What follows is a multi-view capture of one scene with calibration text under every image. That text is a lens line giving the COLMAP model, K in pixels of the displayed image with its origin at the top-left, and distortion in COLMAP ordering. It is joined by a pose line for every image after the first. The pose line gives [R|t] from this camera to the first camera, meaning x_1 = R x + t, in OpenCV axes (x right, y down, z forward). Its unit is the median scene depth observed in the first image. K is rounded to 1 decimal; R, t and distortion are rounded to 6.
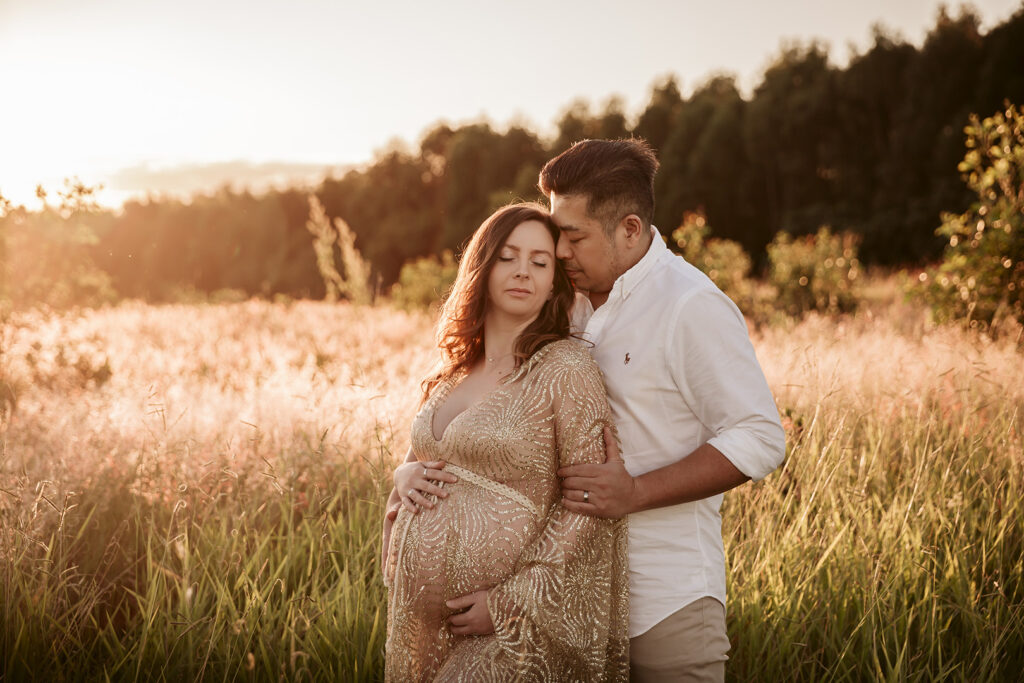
lens RADIAL K [[1950.7, 0, 493.9], [0, 1950.7, 339.7], [0, 0, 1]] dist [0.711995, -4.205312]
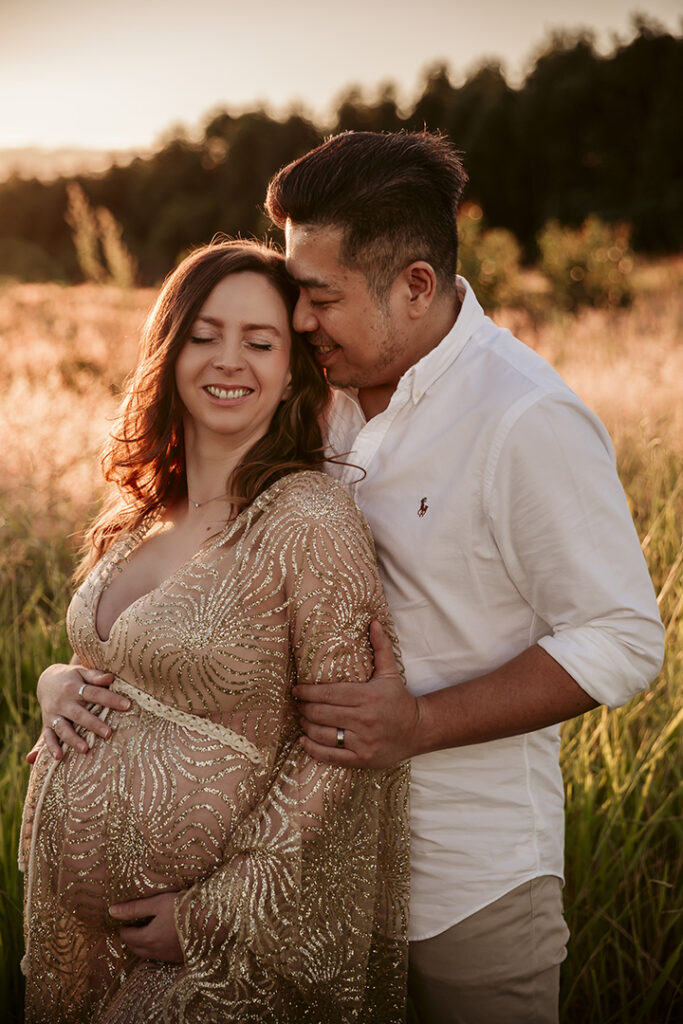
lens RADIAL K [[1540.1, 0, 323.8], [0, 1540.1, 510.8], [0, 0, 1]] dist [0.066374, 0.086573]
pose [[0.999803, -0.003957, 0.019475, 0.032167], [0.001140, 0.989782, 0.142585, -0.055122], [-0.019840, -0.142534, 0.989591, 0.525195]]
